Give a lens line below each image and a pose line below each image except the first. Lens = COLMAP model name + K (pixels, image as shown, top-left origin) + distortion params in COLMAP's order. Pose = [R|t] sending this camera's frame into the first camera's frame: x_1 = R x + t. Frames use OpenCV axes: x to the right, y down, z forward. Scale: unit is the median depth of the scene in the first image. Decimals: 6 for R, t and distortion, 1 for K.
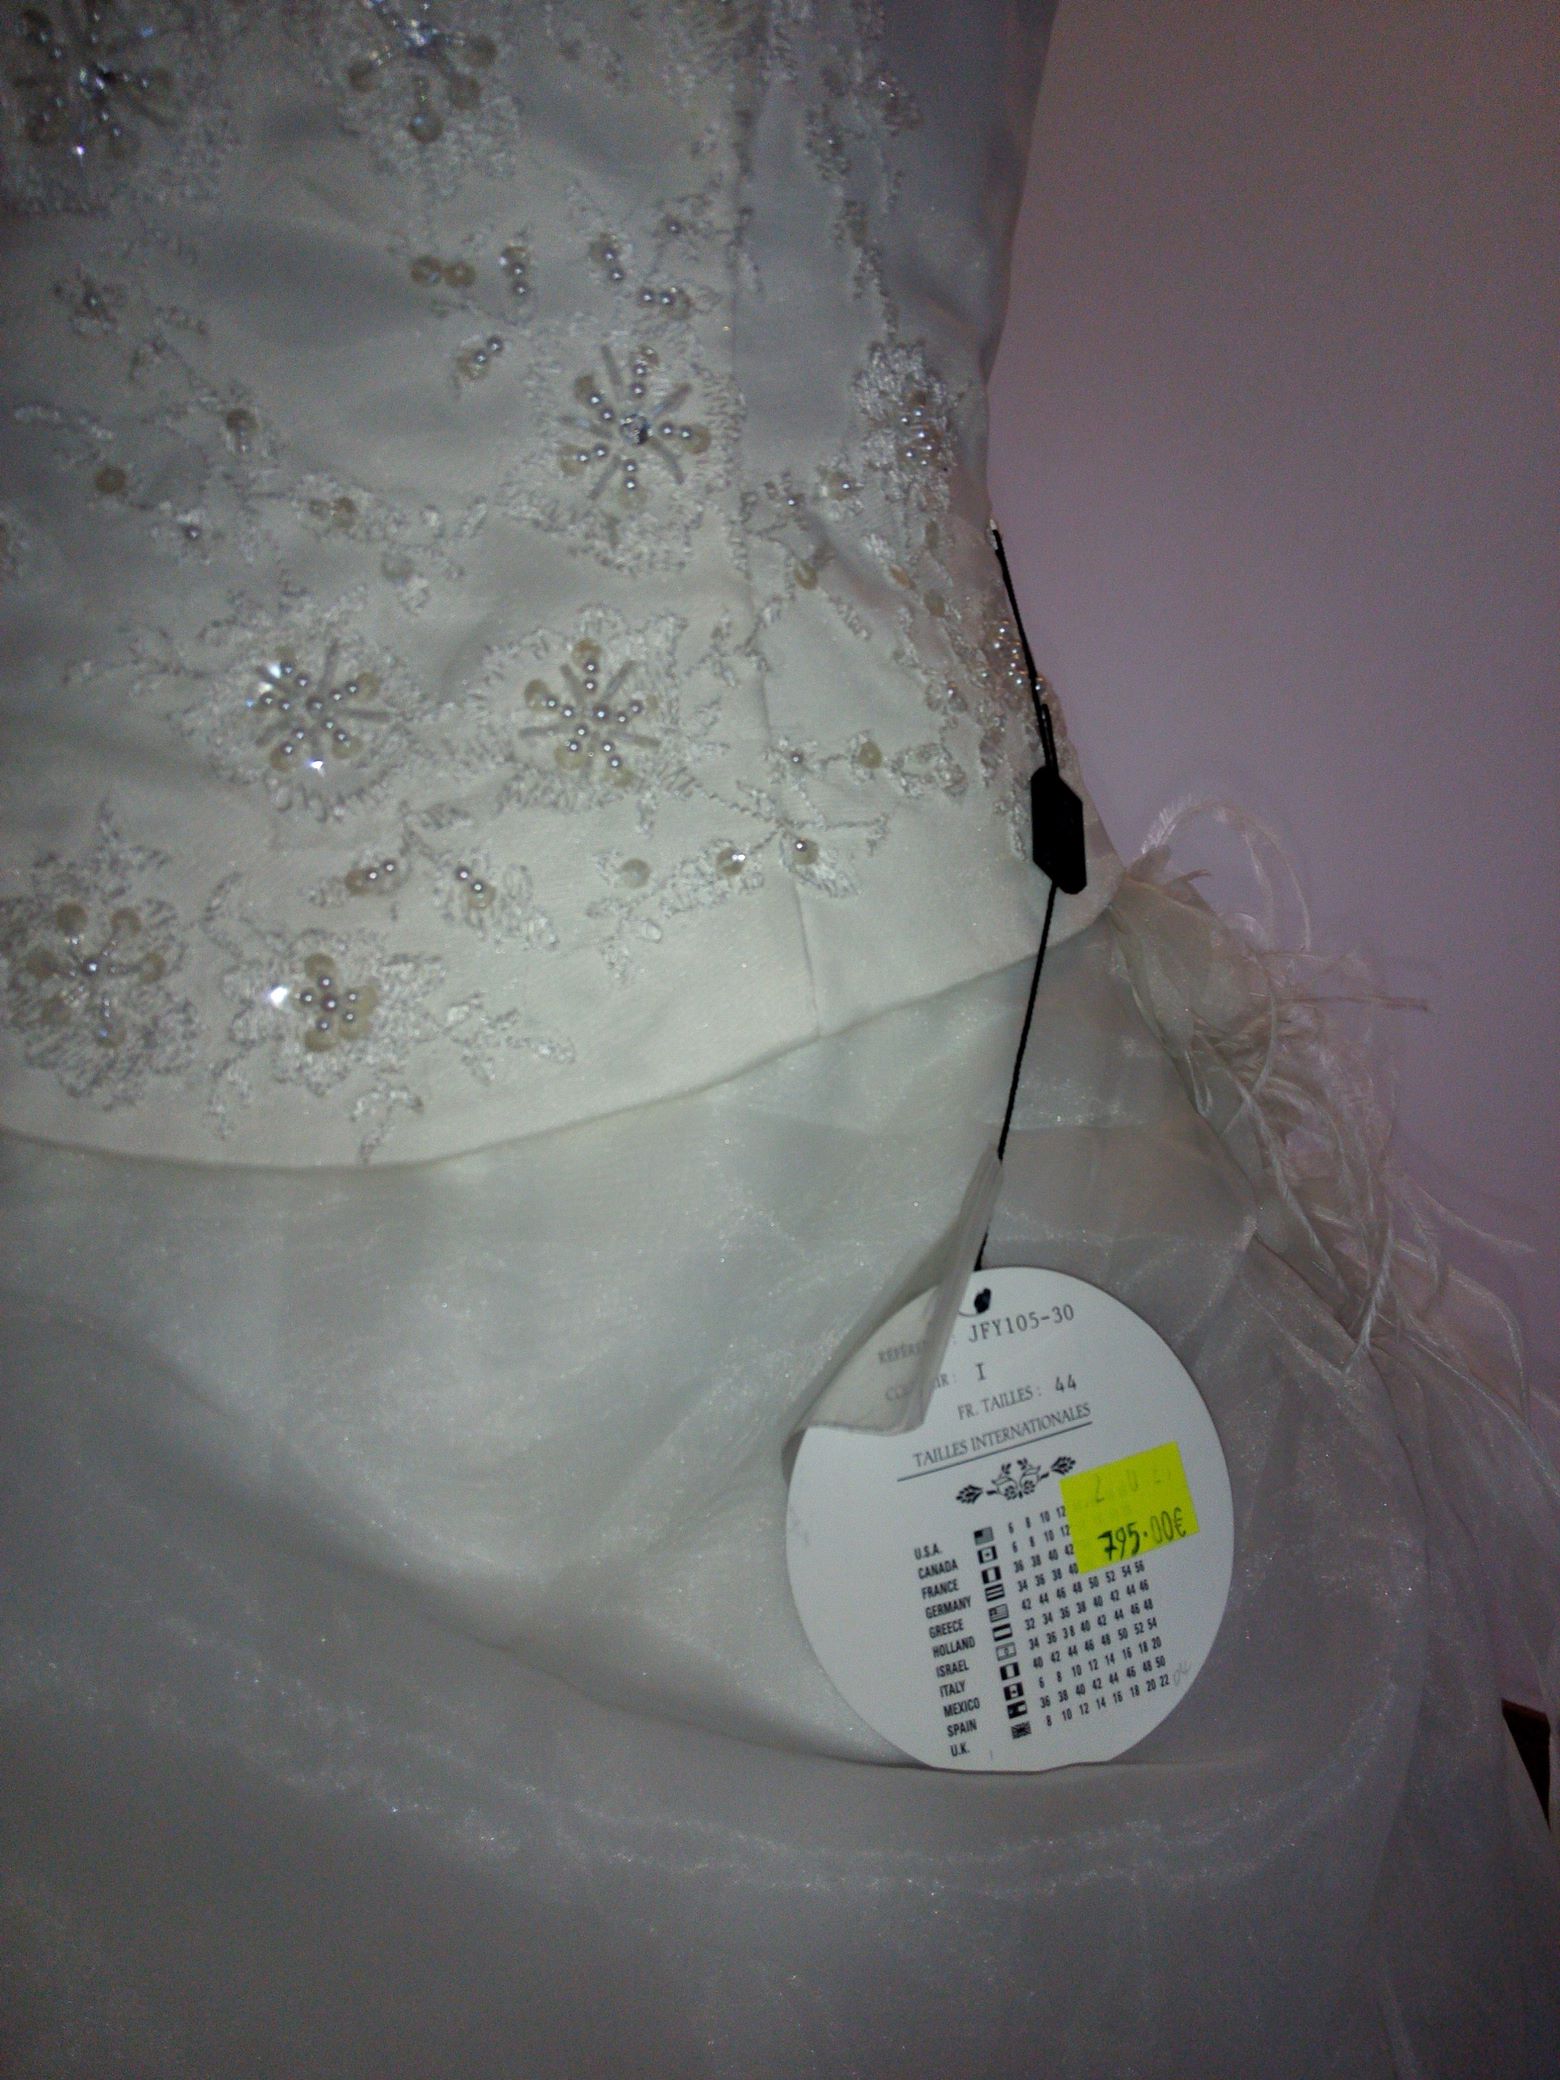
lens RADIAL K [[1655.9, 0, 841.9], [0, 1655.9, 1037.0], [0, 0, 1]] dist [0.116053, -0.110177]
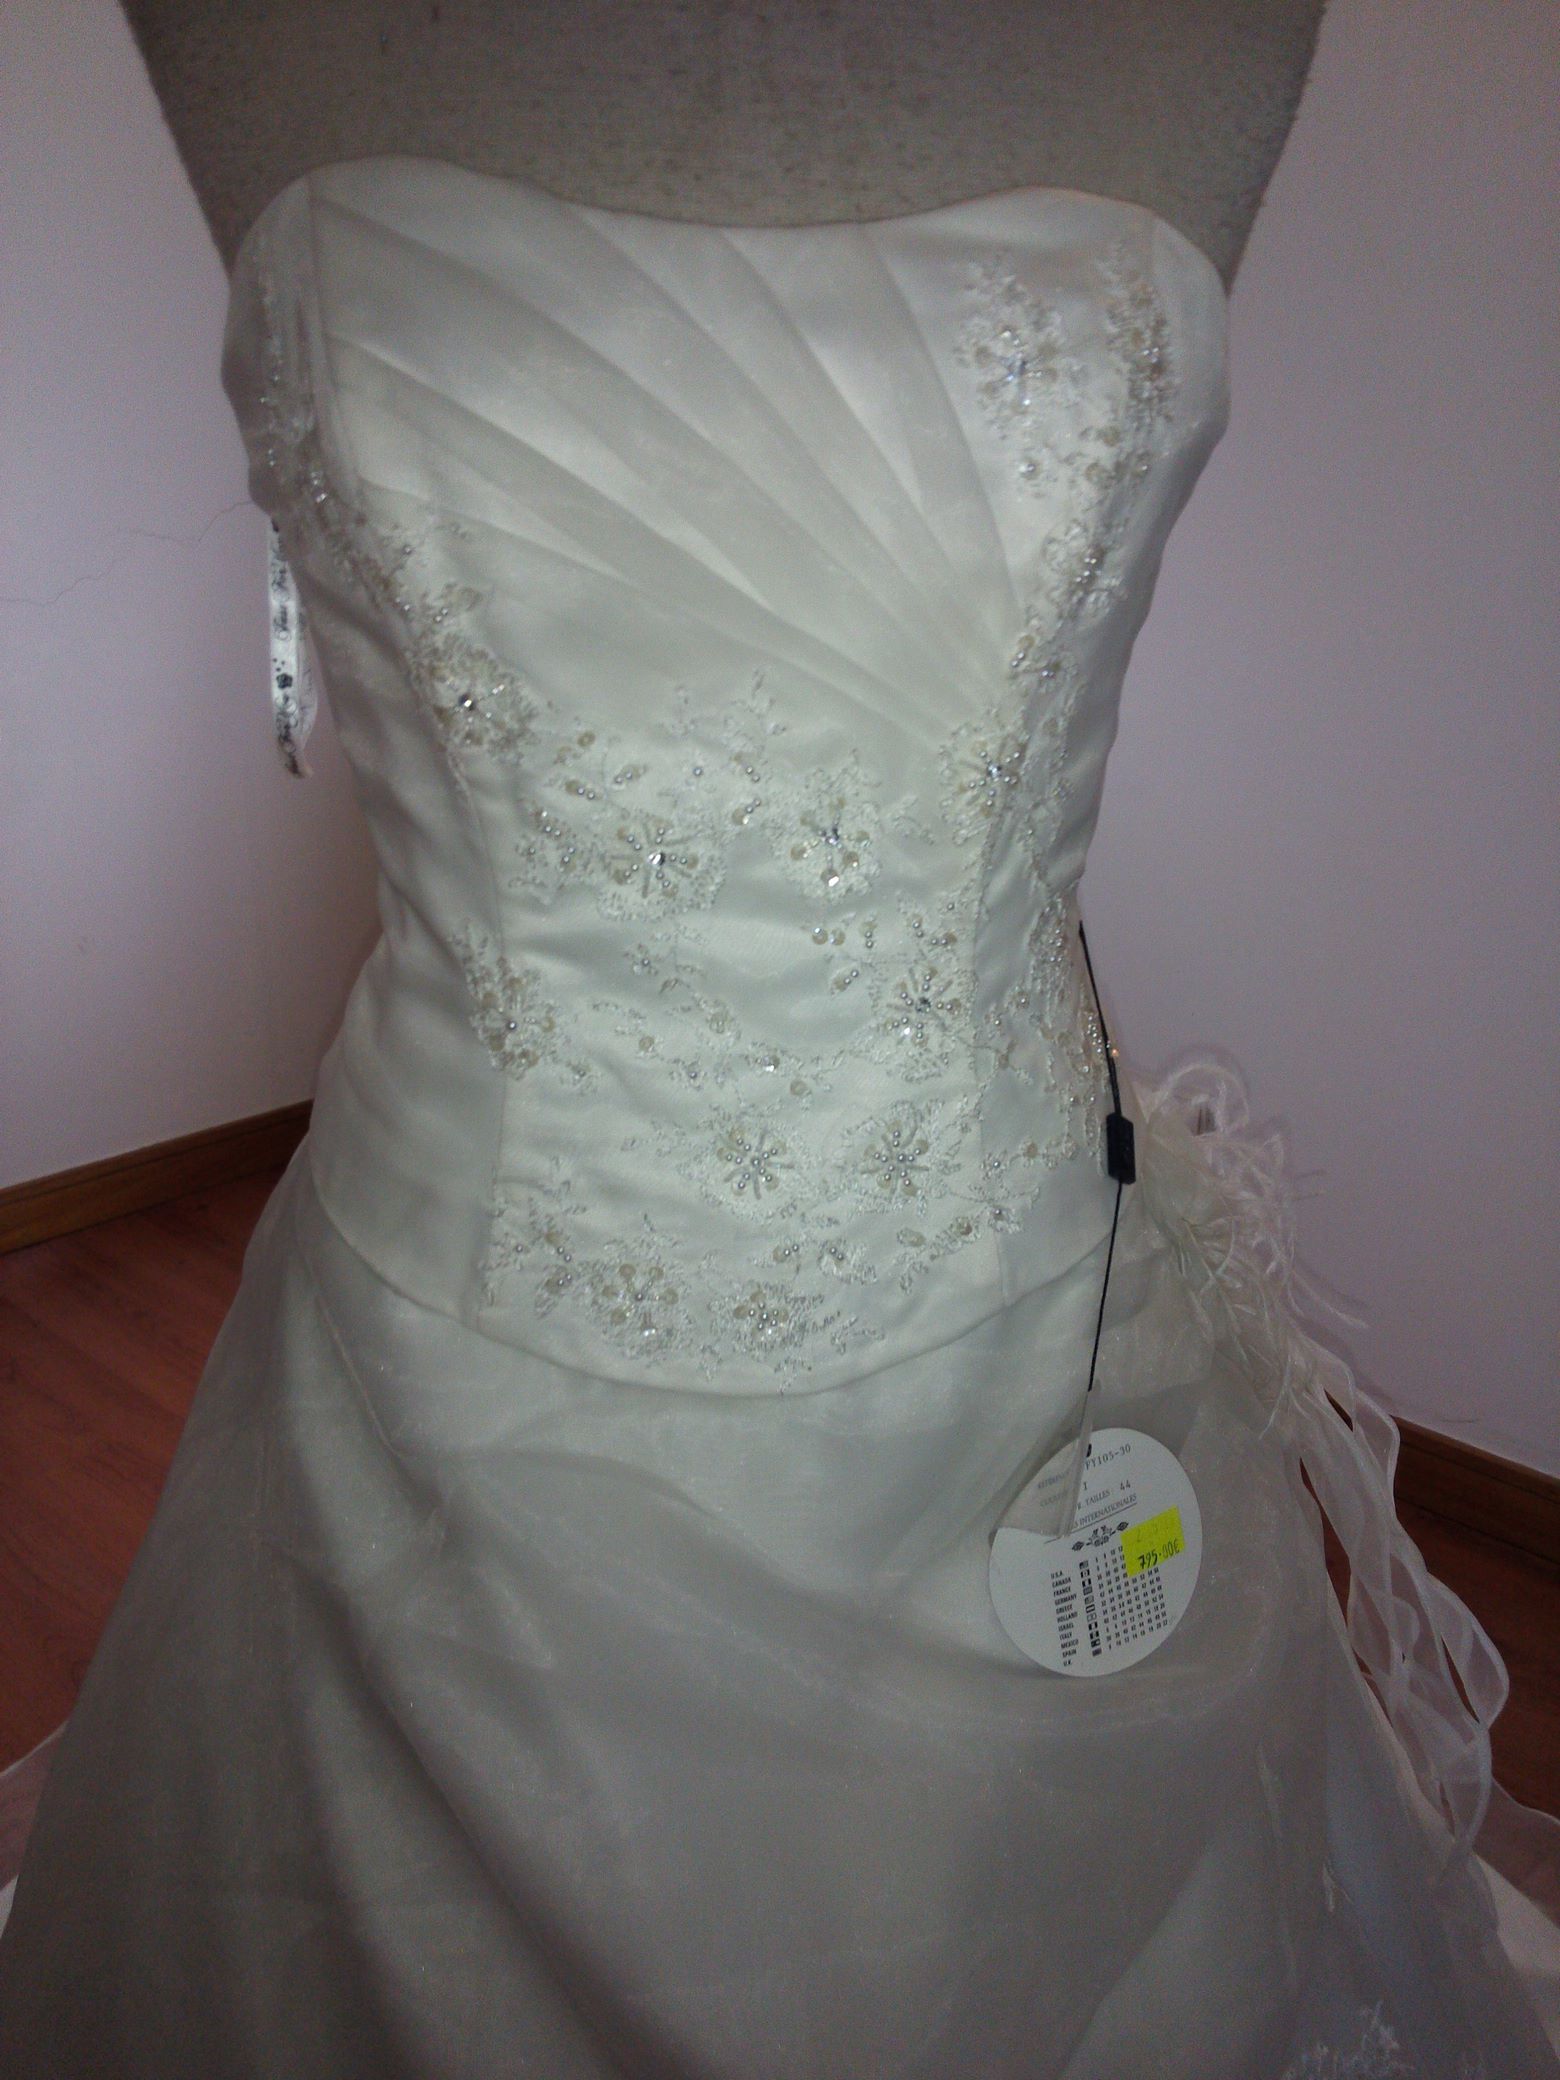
lens RADIAL K [[1655.9, 0, 841.9], [0, 1655.9, 1037.0], [0, 0, 1]] dist [0.116053, -0.110177]
pose [[0.996953, 0.008656, 0.077520, -0.357074], [-0.024556, 0.978120, 0.206586, -0.711126], [-0.074036, -0.207860, 0.975353, -0.783378]]
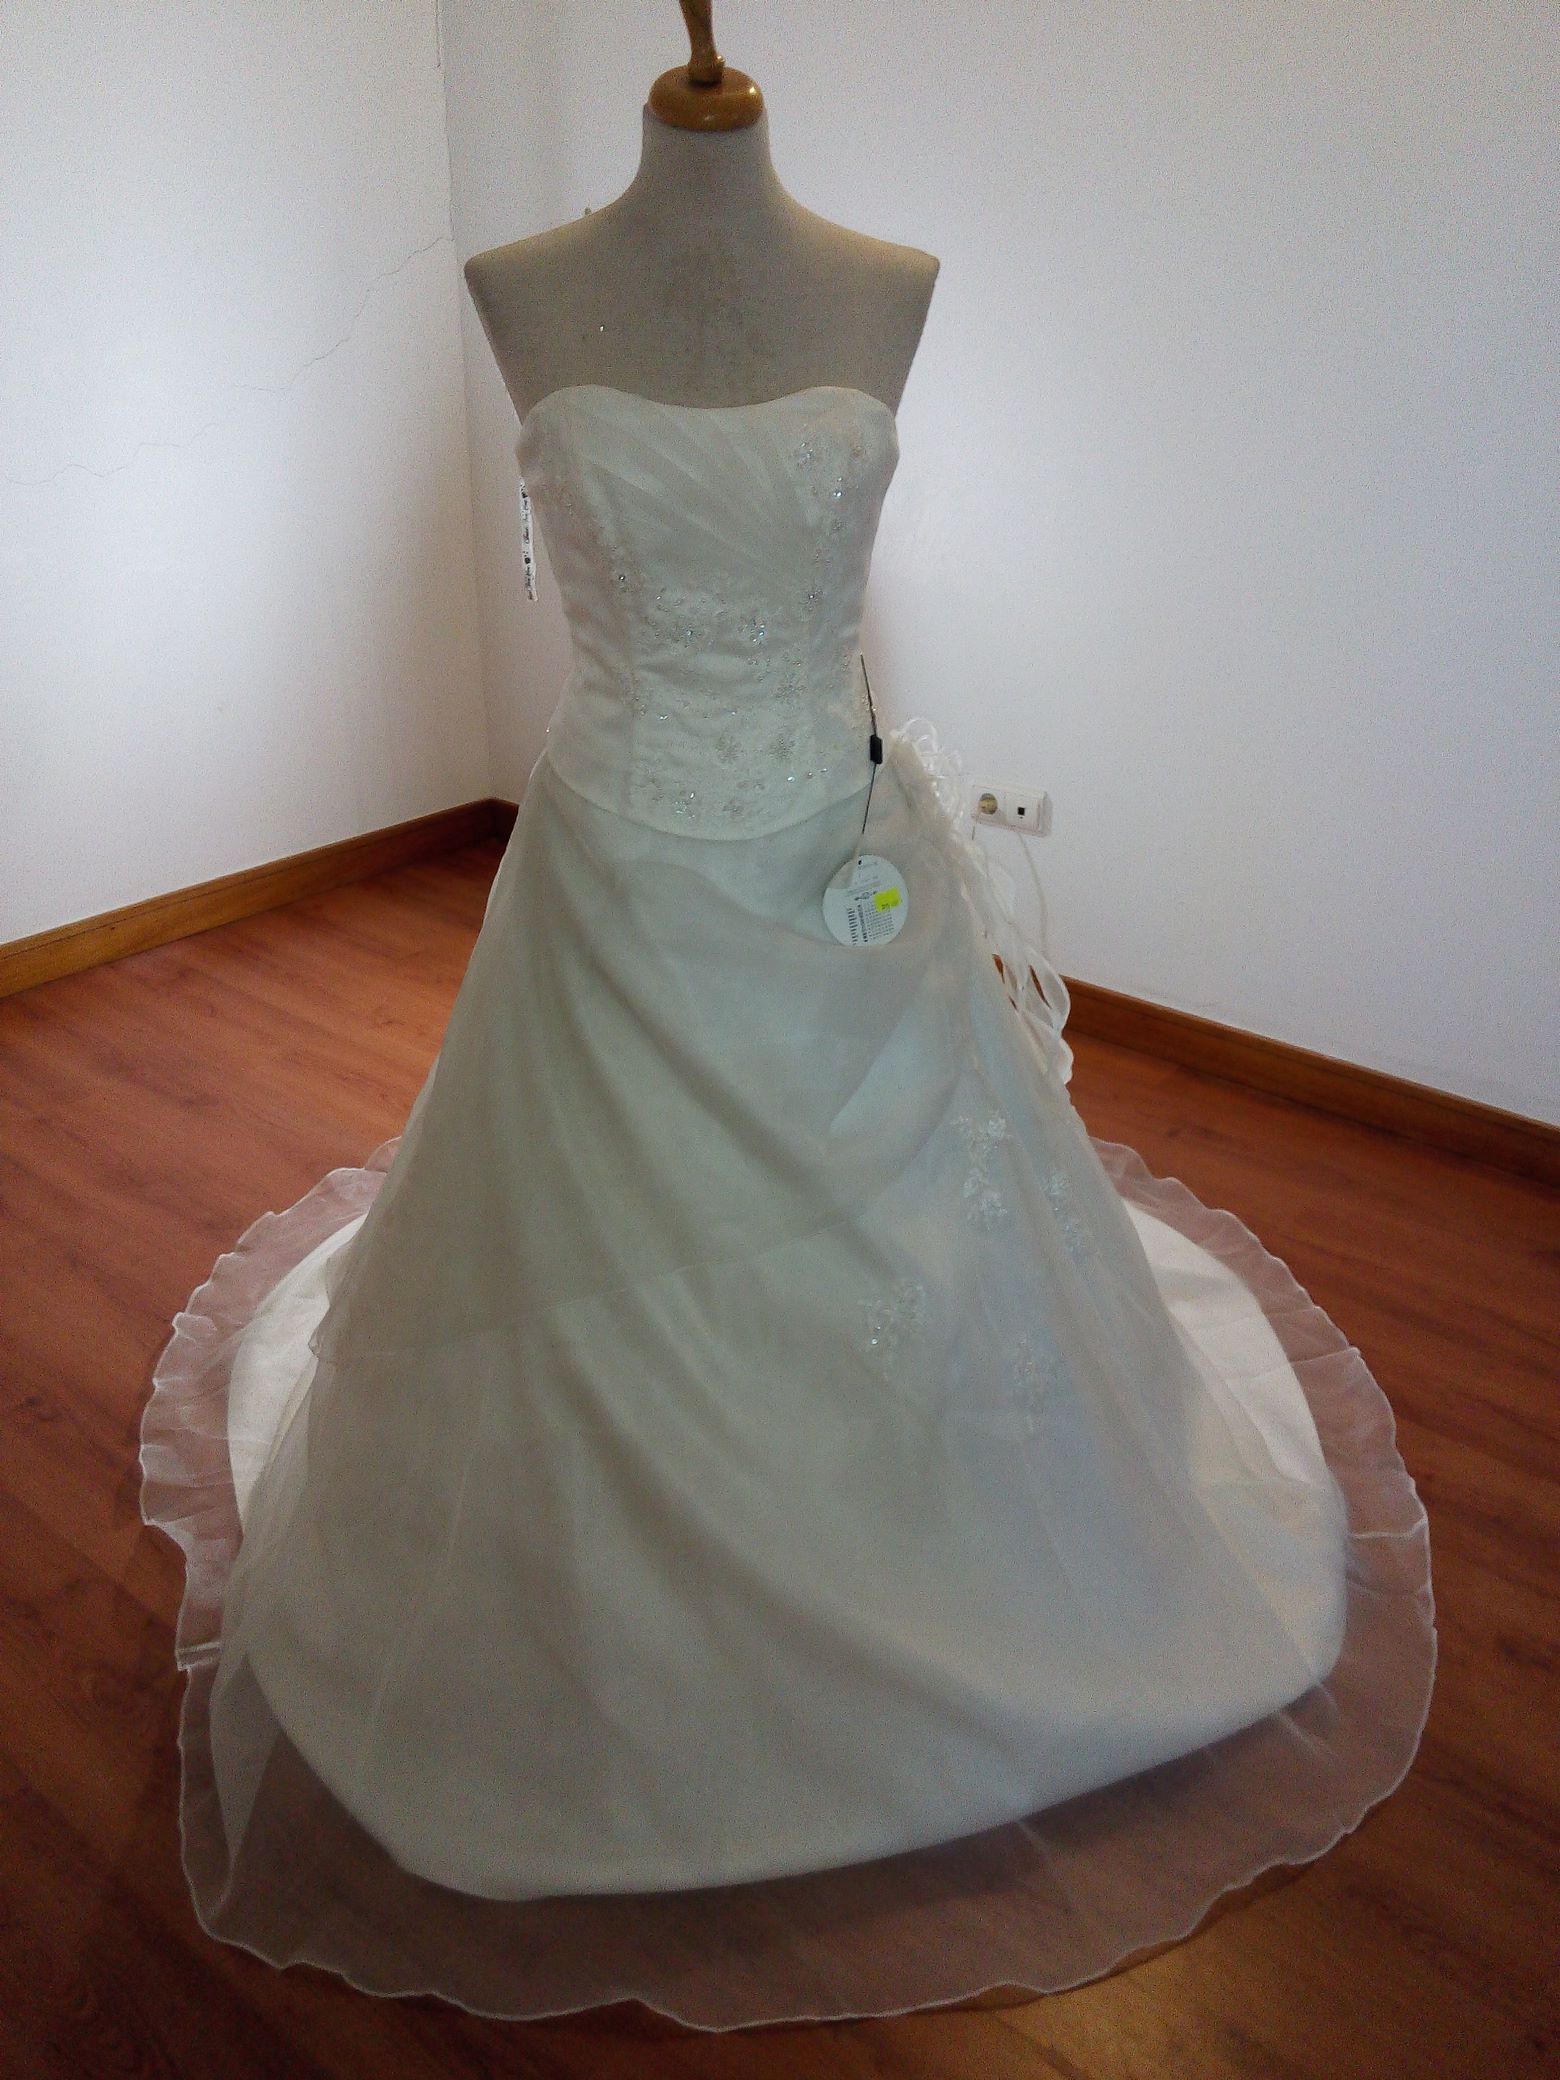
lens RADIAL K [[1655.9, 0, 841.9], [0, 1655.9, 1037.0], [0, 0, 1]] dist [0.116053, -0.110177]
pose [[0.995750, -0.027573, 0.087873, -0.433056], [-0.003736, 0.941254, 0.337677, -1.058694], [-0.092021, -0.336571, 0.937151, -3.959884]]
